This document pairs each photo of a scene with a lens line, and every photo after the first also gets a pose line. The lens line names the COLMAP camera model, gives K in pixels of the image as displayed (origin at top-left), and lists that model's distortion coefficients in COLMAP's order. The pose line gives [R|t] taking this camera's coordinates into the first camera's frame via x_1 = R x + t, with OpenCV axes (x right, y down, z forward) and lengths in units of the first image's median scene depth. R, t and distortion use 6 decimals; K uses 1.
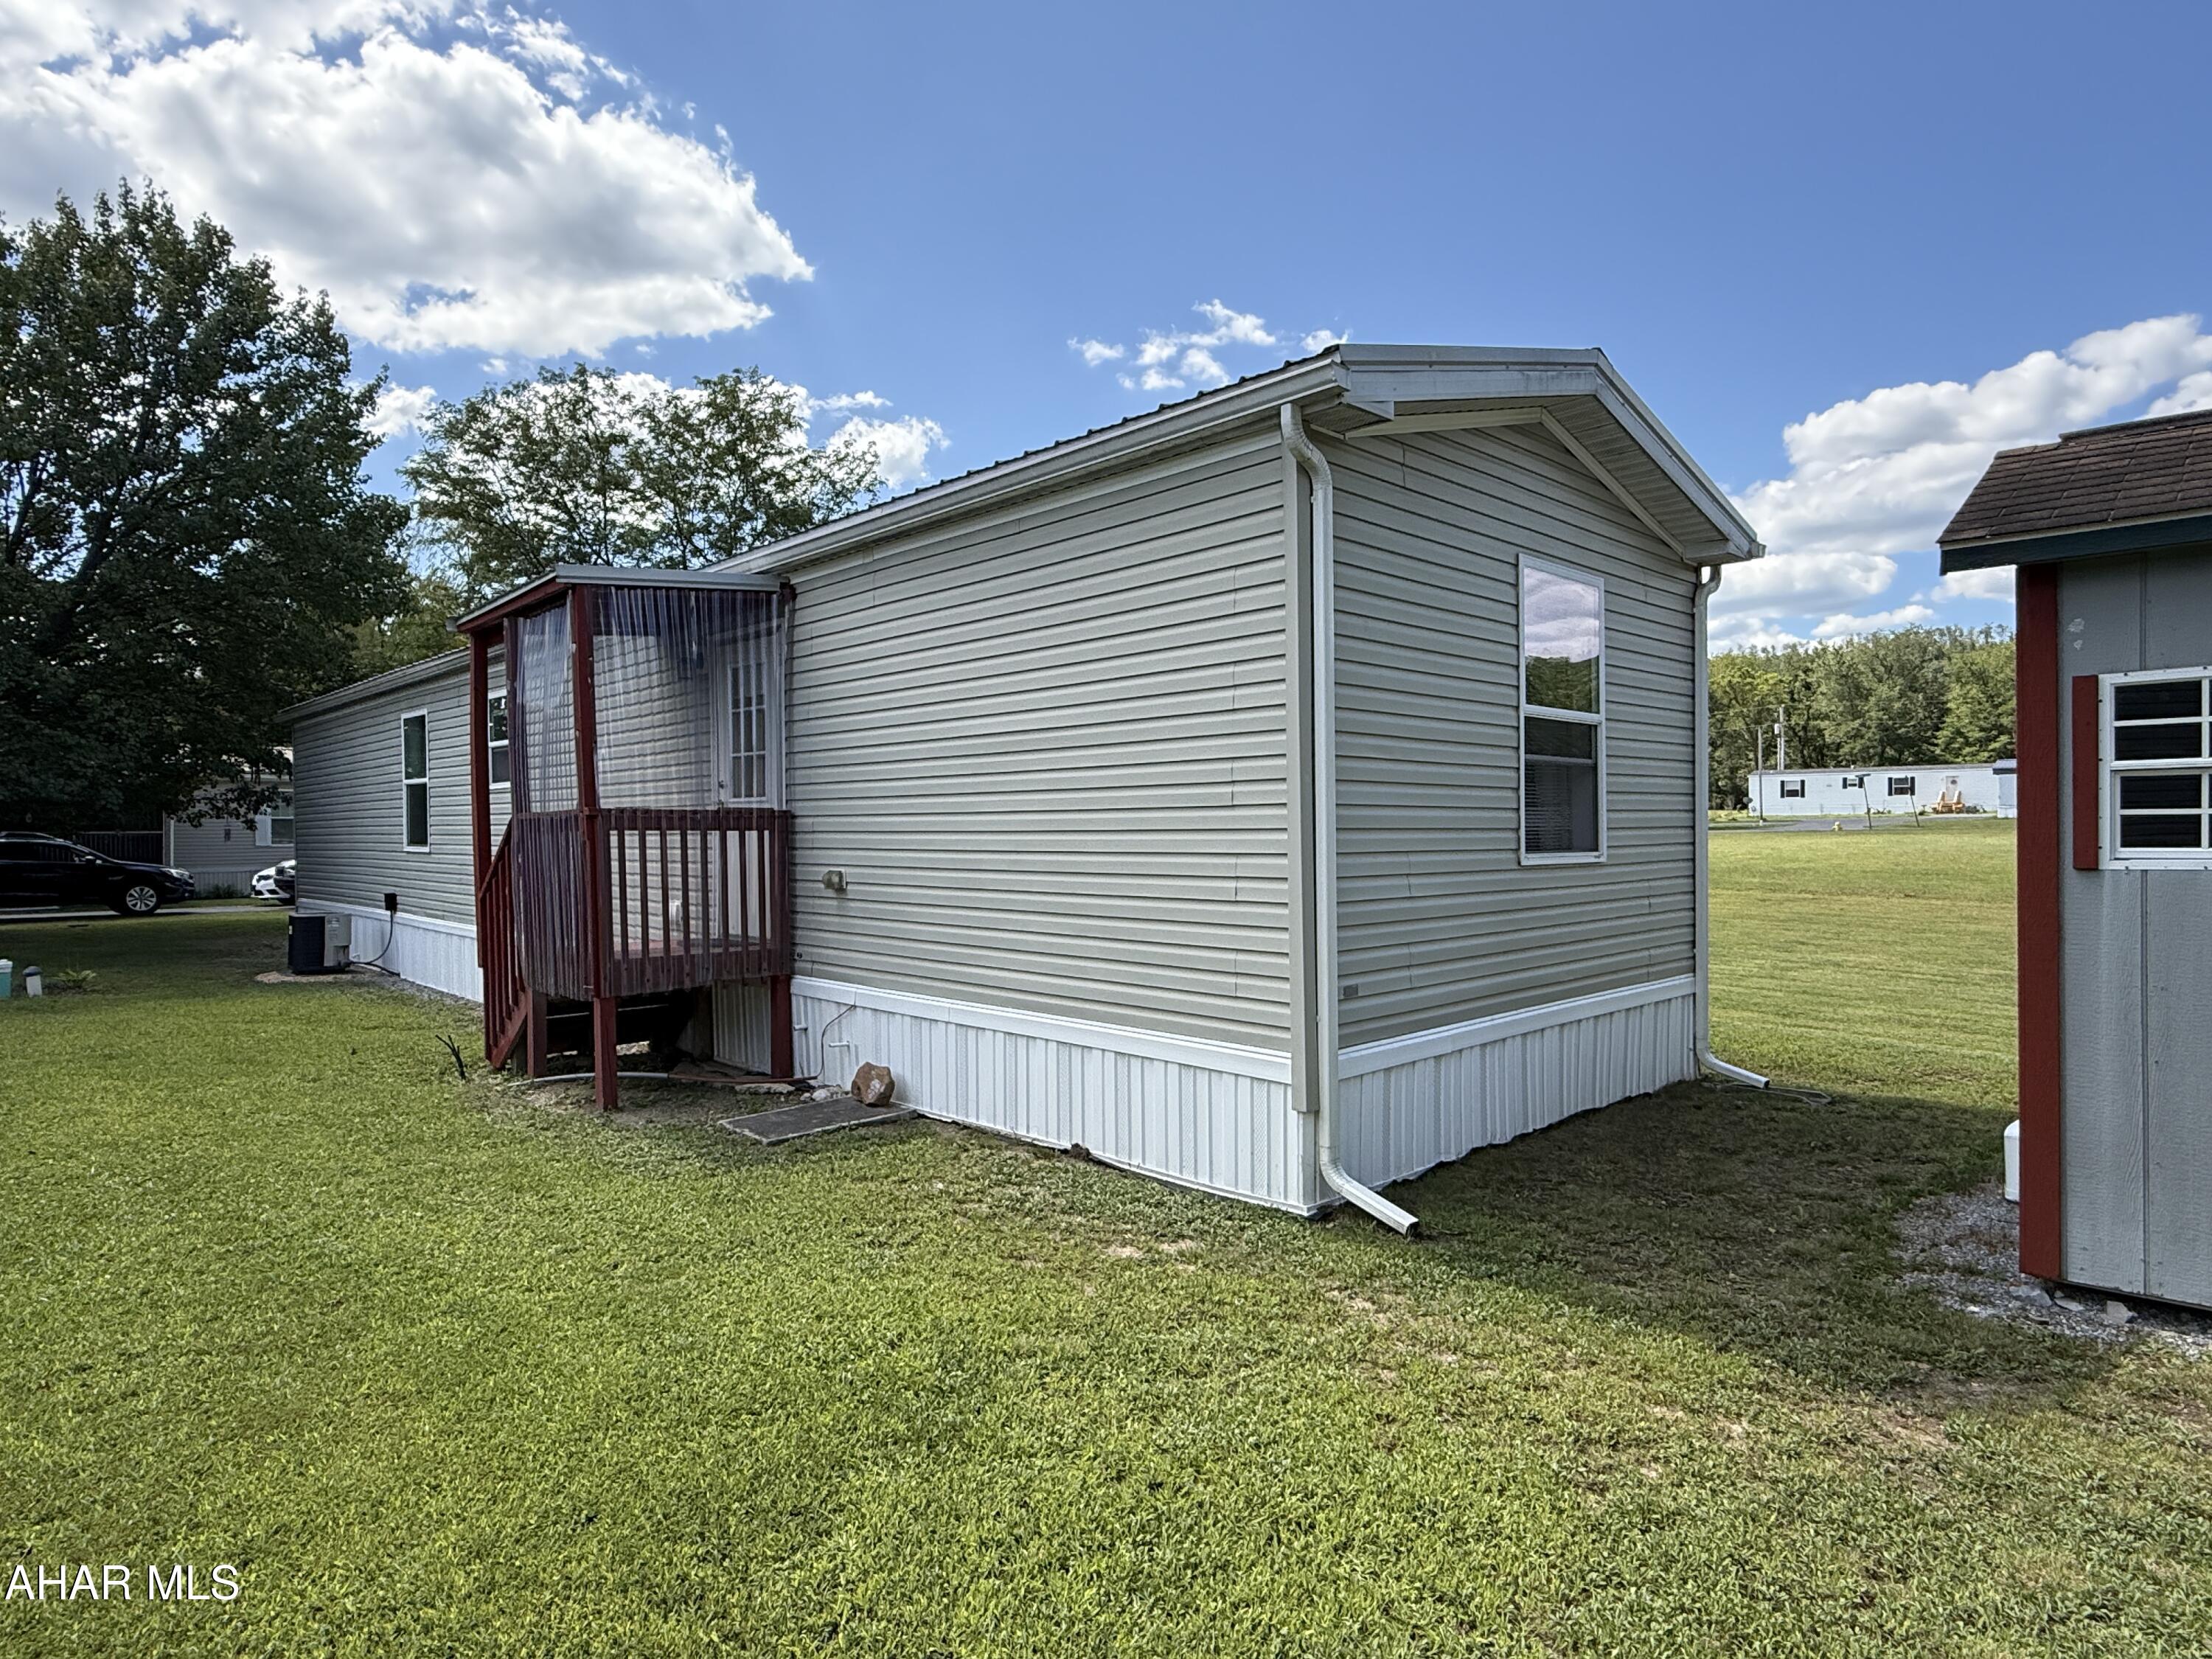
lens RADIAL K [[1233.5, 0, 1106.0], [0, 1233.5, 829.5], [0, 0, 1]] dist [0.000297, 0.000031]
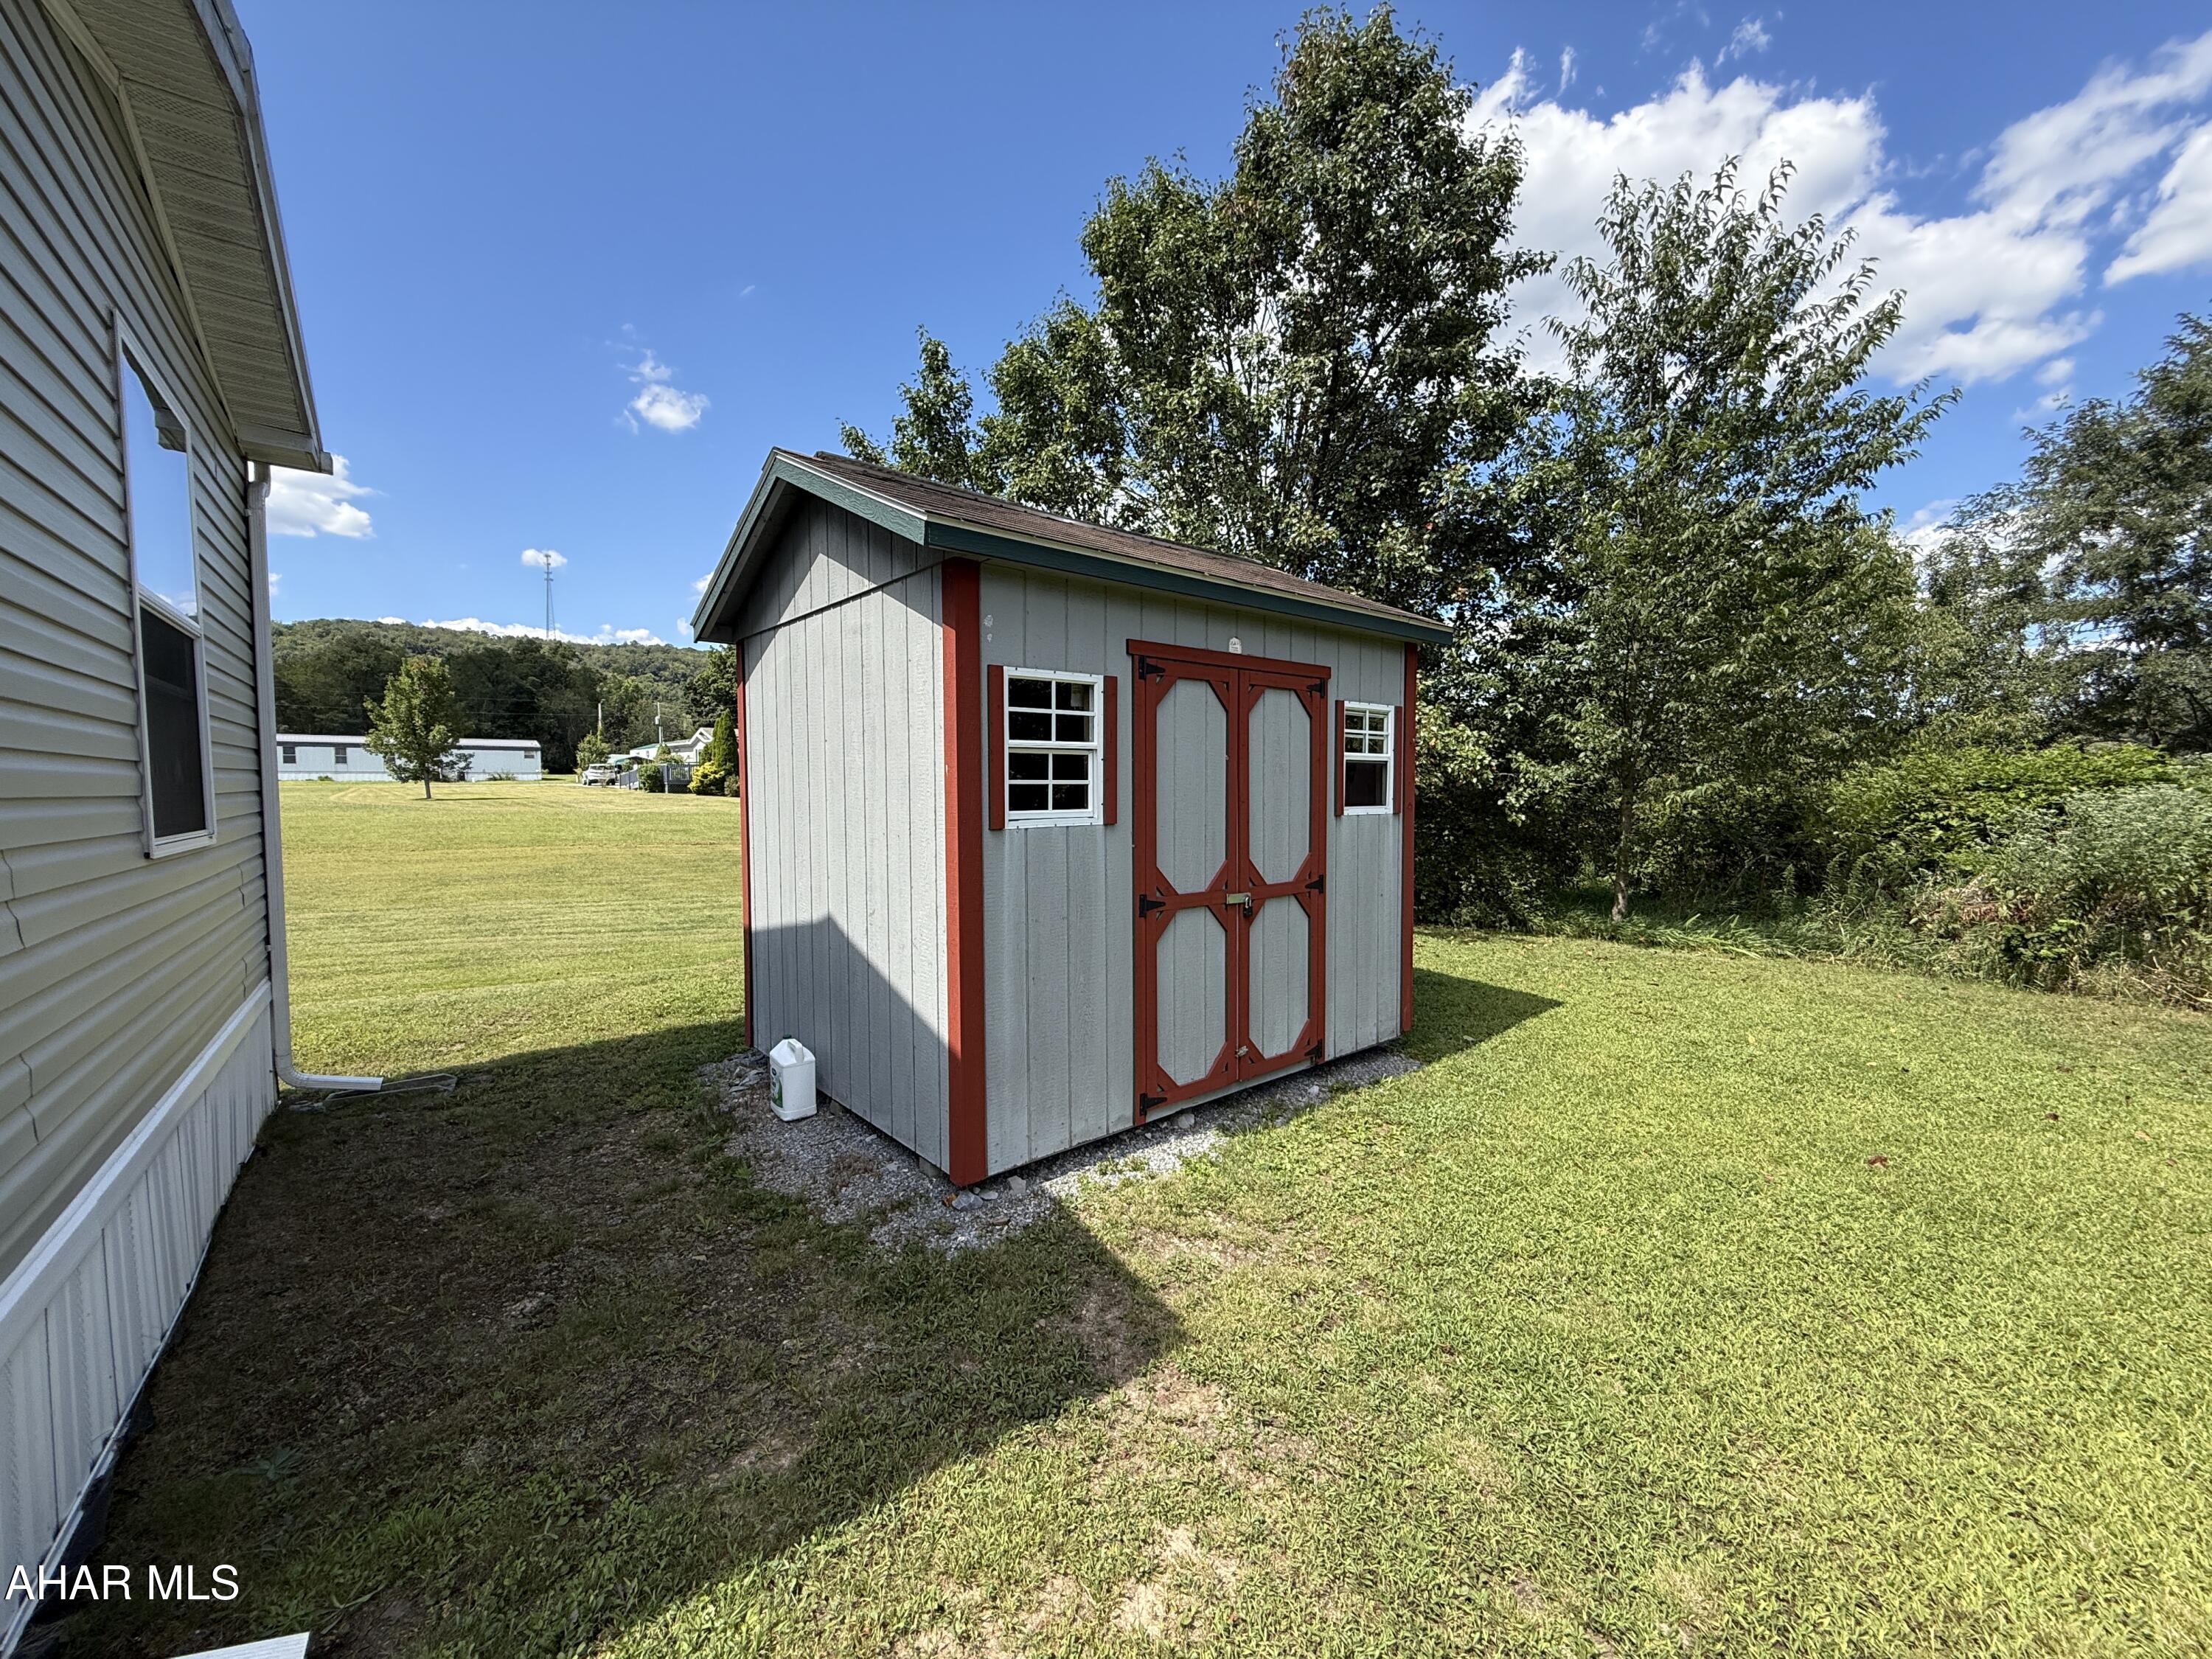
lens RADIAL K [[875.6, 0, 1100.7], [0, 875.6, 834.3], [0, 0, 1]] dist [0.002807, 0.000164]
pose [[0.120175, -0.048709, 0.991557, -0.029026], [0.000741, 0.998800, 0.048975, -0.004768], [-0.992752, -0.005151, 0.120067, 0.804706]]
